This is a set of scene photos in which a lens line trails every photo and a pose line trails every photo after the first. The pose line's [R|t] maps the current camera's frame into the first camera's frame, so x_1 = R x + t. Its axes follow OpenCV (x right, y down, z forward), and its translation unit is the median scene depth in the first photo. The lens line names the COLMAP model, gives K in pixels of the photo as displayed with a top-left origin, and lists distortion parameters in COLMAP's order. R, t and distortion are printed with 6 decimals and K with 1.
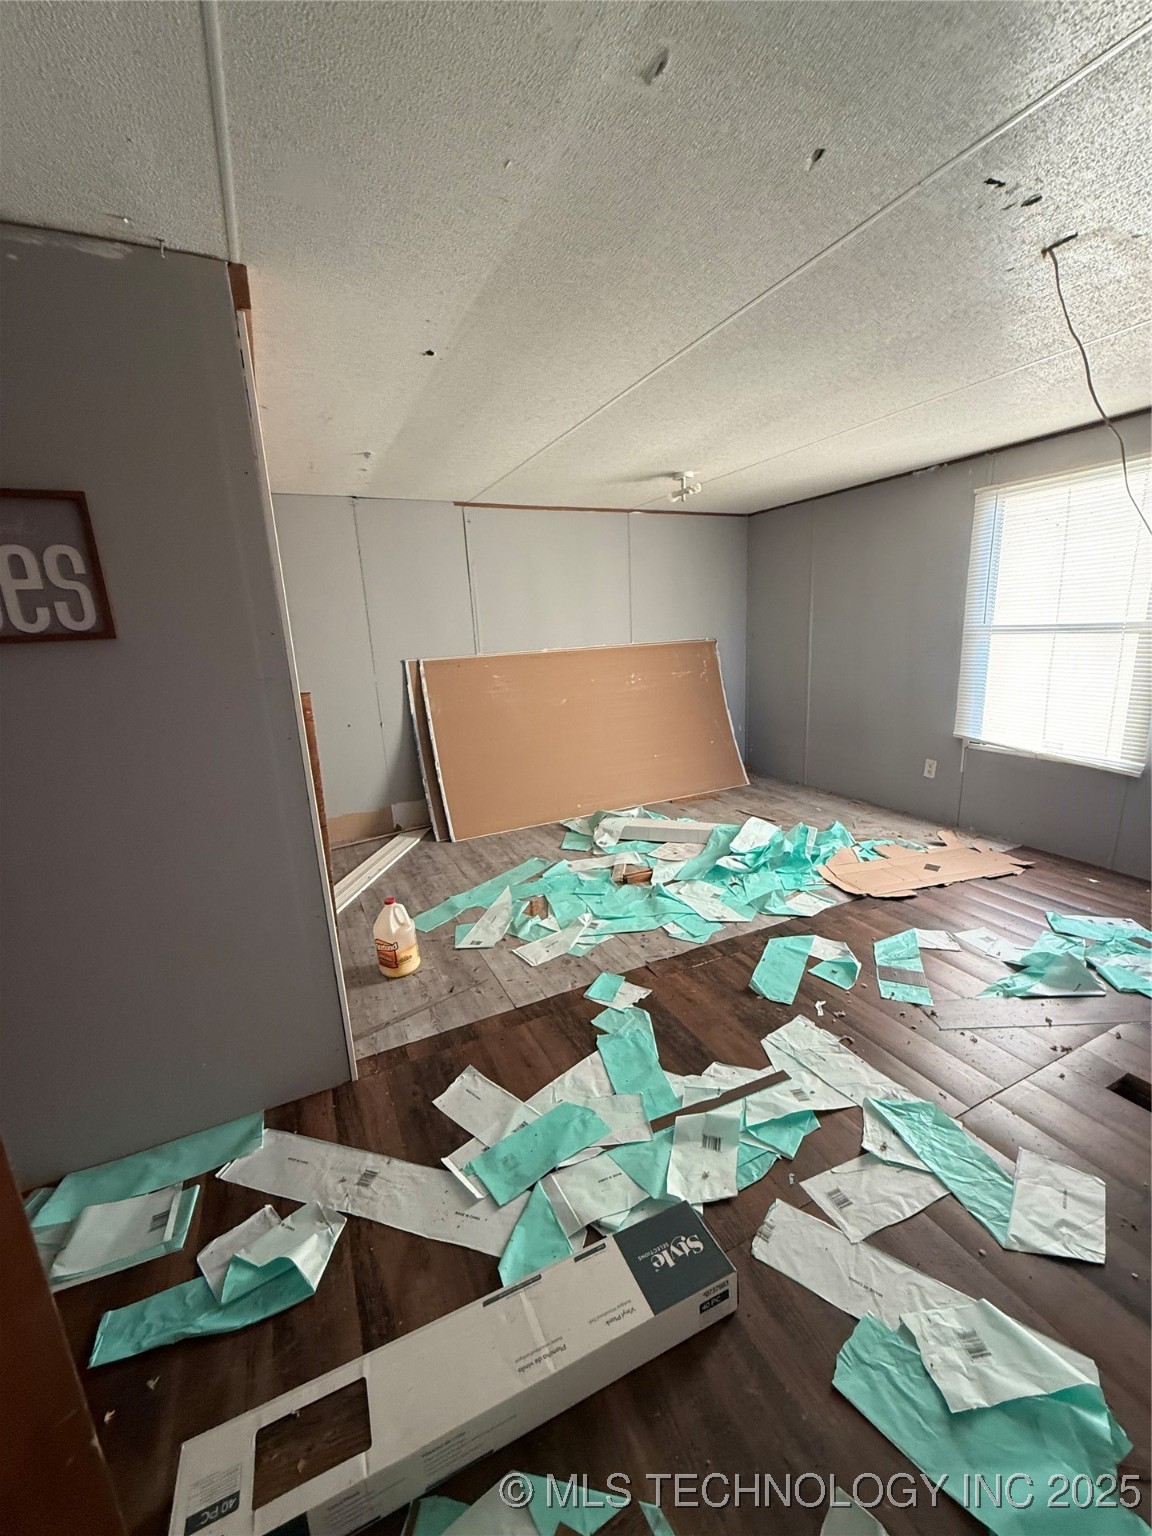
lens RADIAL K [[609.1, 0, 575.8], [0, 609.1, 764.9], [0, 0, 1]] dist [0.002316, -0.000638]
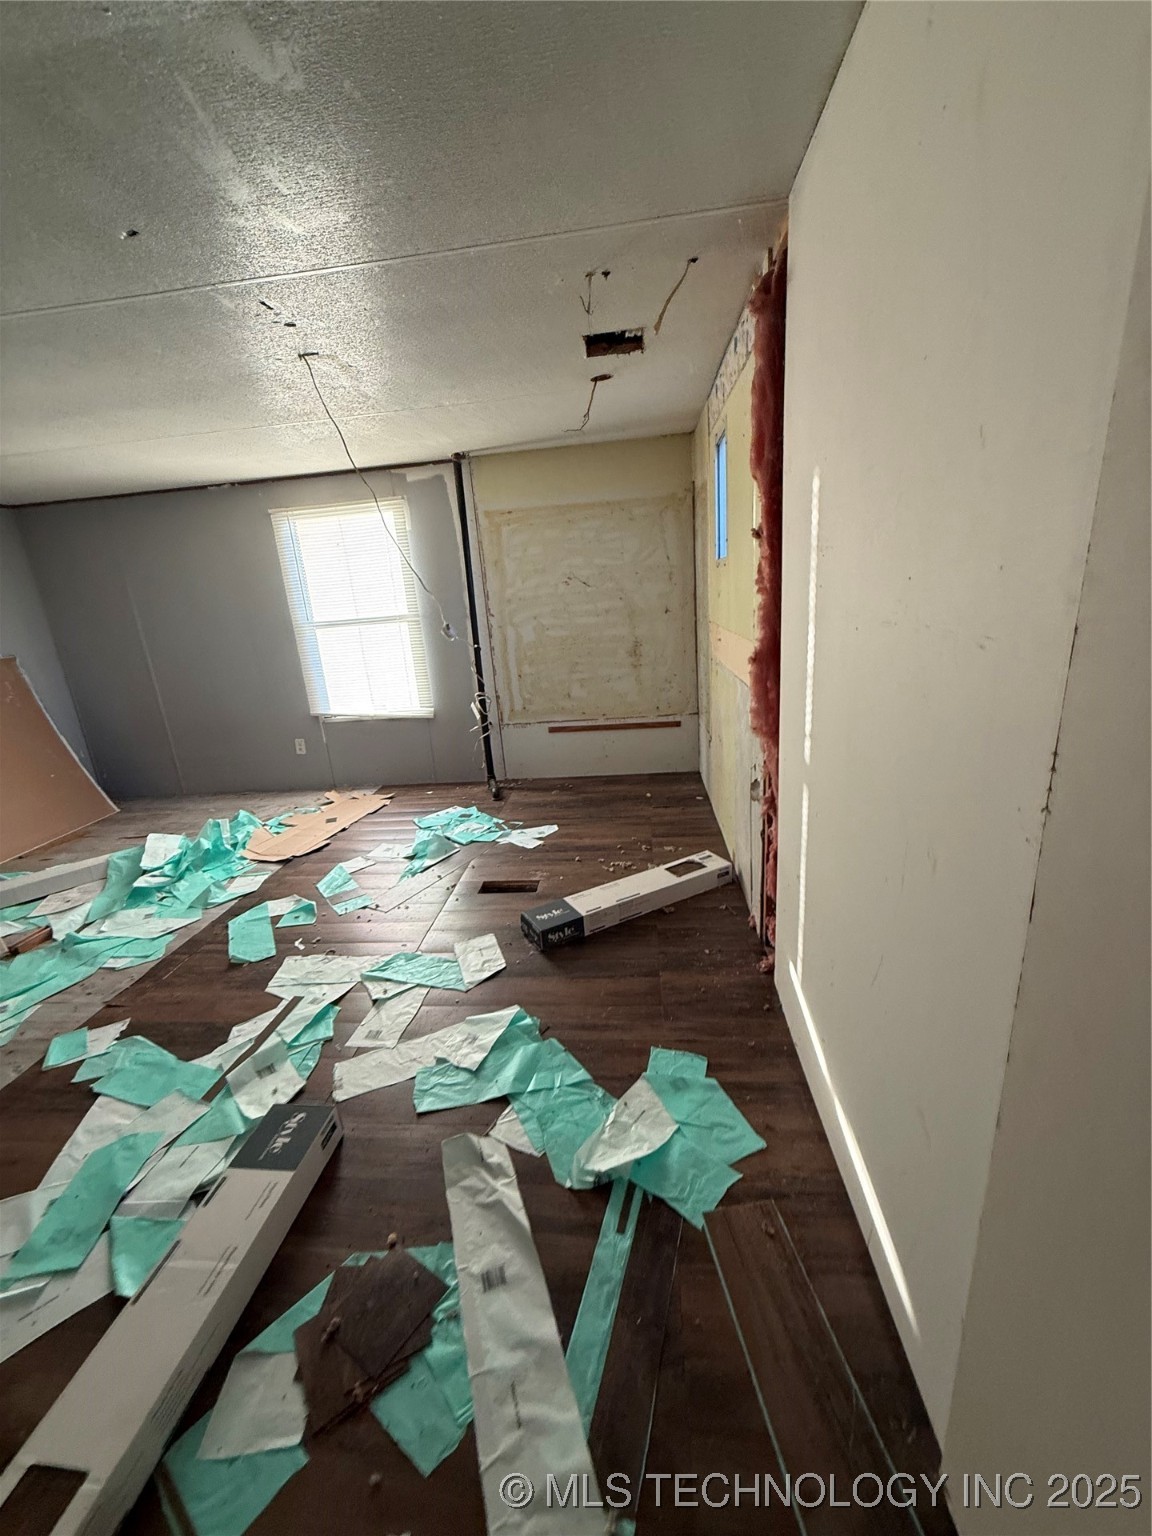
lens RADIAL K [[609.1, 0, 575.8], [0, 609.1, 764.9], [0, 0, 1]] dist [0.002316, -0.000638]
pose [[0.518201, -0.233074, 0.822888, -0.170678], [0.243448, 0.962546, 0.119323, 0.043571], [-0.819878, 0.138497, 0.555534, -0.113712]]
